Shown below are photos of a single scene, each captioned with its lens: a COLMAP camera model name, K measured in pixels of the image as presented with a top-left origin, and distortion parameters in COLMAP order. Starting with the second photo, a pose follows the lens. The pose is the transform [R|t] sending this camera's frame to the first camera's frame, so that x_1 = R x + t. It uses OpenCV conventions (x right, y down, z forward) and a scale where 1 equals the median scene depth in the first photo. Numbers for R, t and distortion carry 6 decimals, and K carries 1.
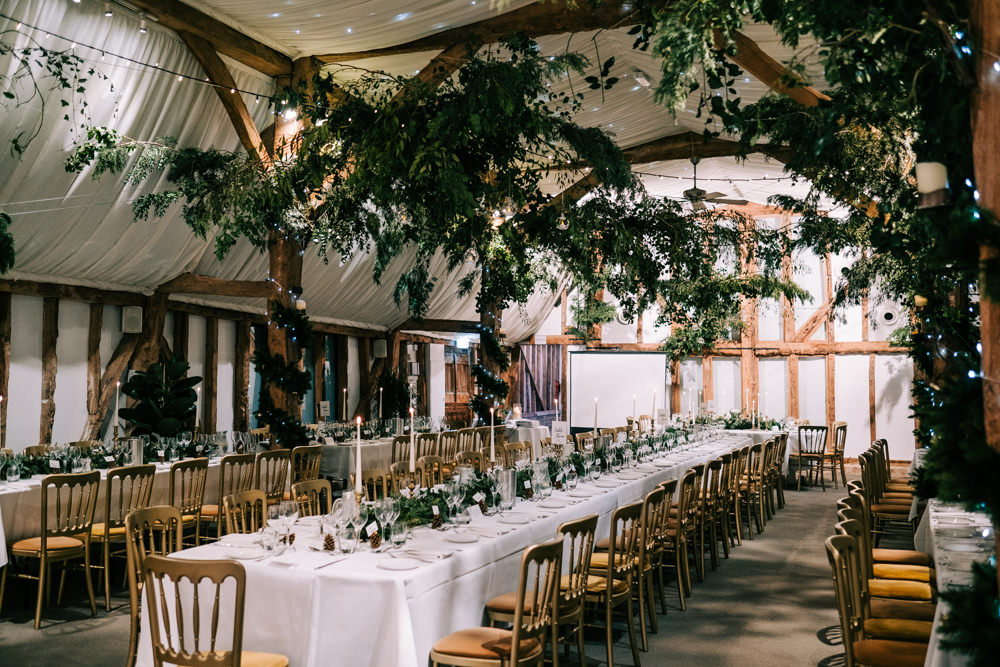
lens RADIAL K [[1018.2, 0, 500.0], [0, 1018.2, 333.5], [0, 0, 1]] dist [-0.013750, 0.052560]
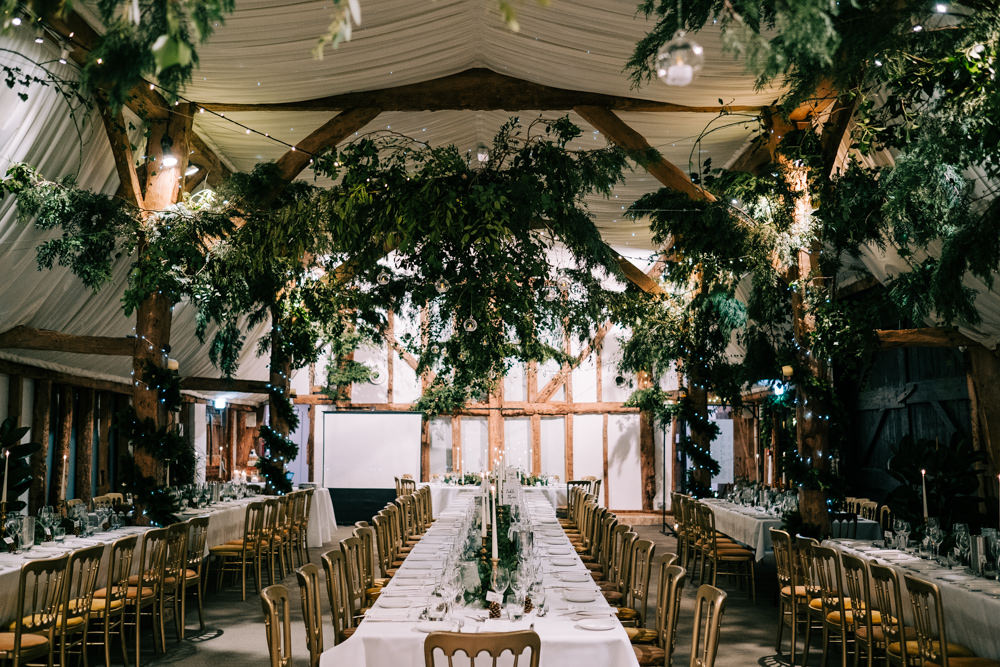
lens RADIAL K [[1018.2, 0, 500.0], [0, 1018.2, 333.5], [0, 0, 1]] dist [-0.013750, 0.052560]
pose [[0.931605, 0.026880, 0.362477, -0.169428], [-0.006579, 0.998345, -0.057125, -0.003392], [-0.363413, 0.050833, 0.930240, 0.013998]]
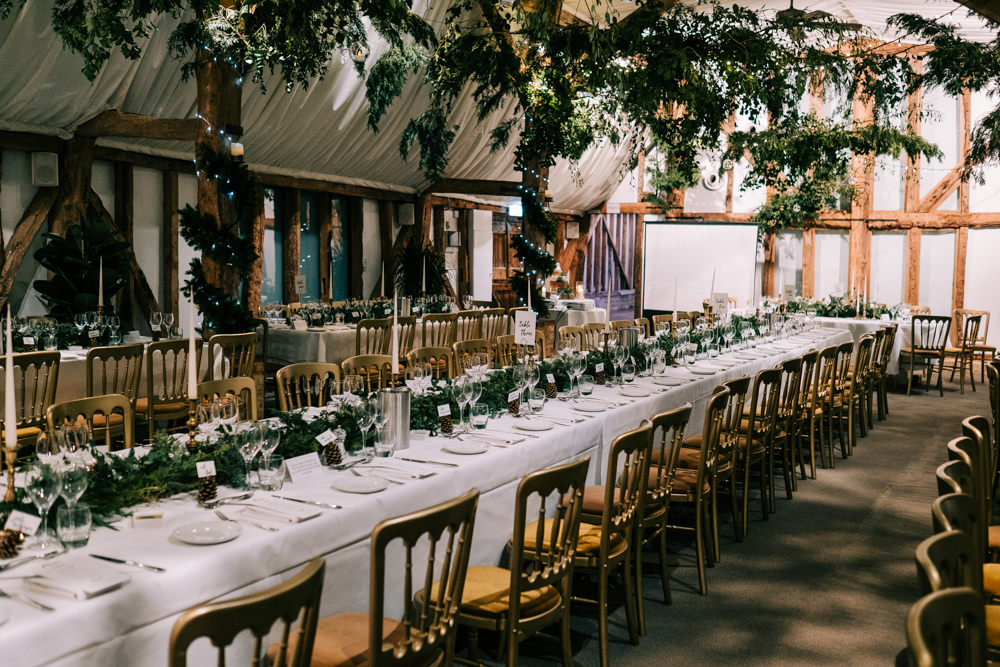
lens RADIAL K [[1018.2, 0, 500.0], [0, 1018.2, 333.5], [0, 0, 1]] dist [-0.013750, 0.052560]
pose [[0.993273, 0.022301, -0.113633, 0.060159], [-0.008252, 0.992418, 0.122630, 0.009201], [0.115506, -0.120867, 0.985926, 0.167286]]
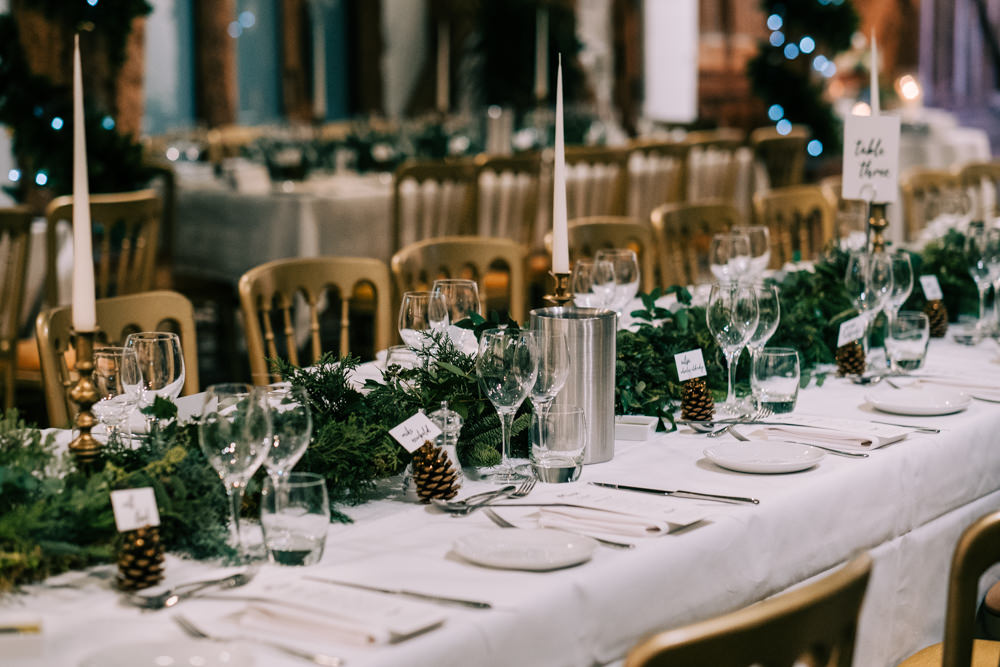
lens RADIAL K [[2440.4, 0, 500.0], [0, 2440.4, 333.5], [0, 0, 1]] dist [-0.006594, 0.288334]
pose [[0.983254, 0.016281, -0.181514, 0.040179], [0.014972, 0.985418, 0.169490, 0.017036], [0.181626, -0.169370, 0.968672, 0.183738]]
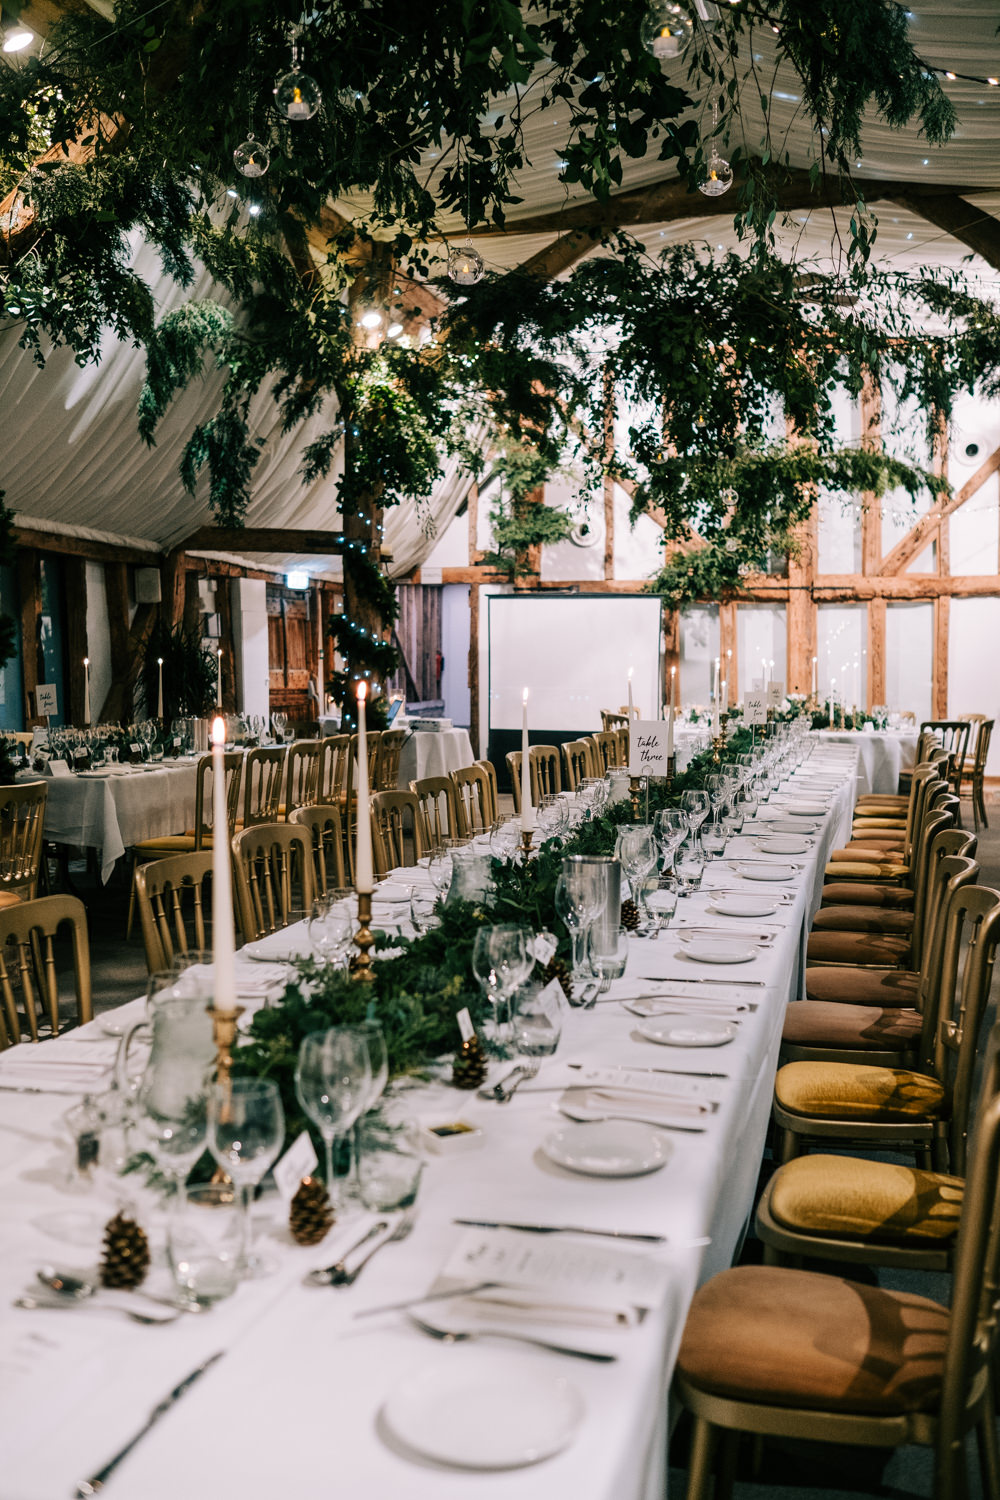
lens RADIAL K [[1527.4, 0, 500.0], [0, 1527.4, 750.0], [0, 0, 1]] dist [-0.013750, 0.052560]
pose [[0.992116, -0.016381, 0.124245, -0.038975], [0.003083, 0.994311, 0.106472, 0.016662], [-0.125282, -0.105250, 0.986523, 0.205620]]
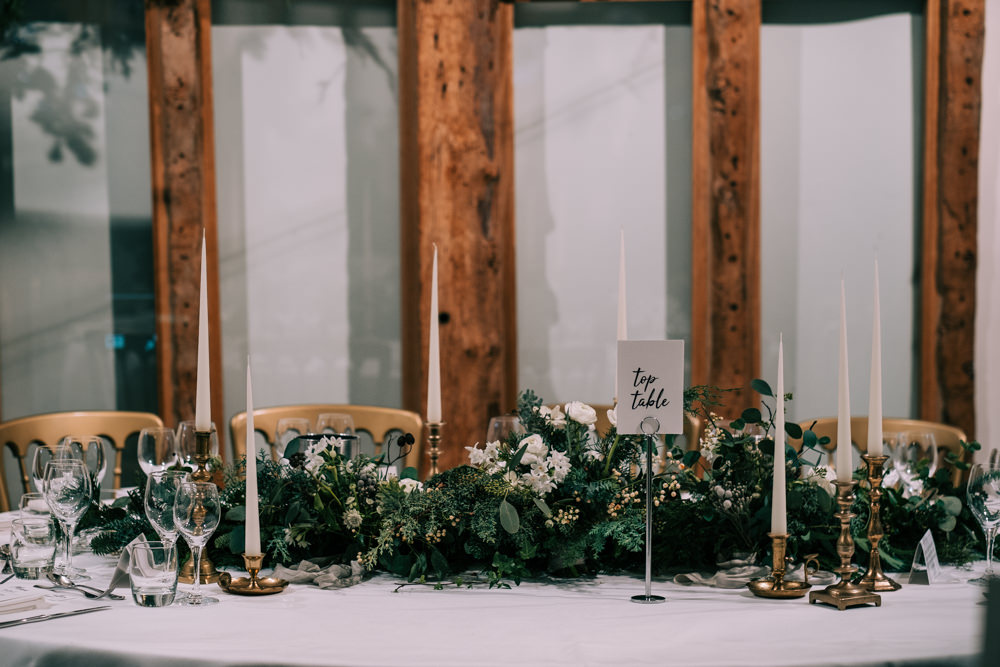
lens RADIAL K [[2440.4, 0, 500.0], [0, 2440.4, 333.5], [0, 0, 1]] dist [-0.006594, 0.288334]
pose [[0.896252, -0.043043, 0.441451, 0.108975], [-0.009426, 0.993207, 0.115979, 0.037820], [-0.443445, -0.108108, 0.889758, 0.828399]]
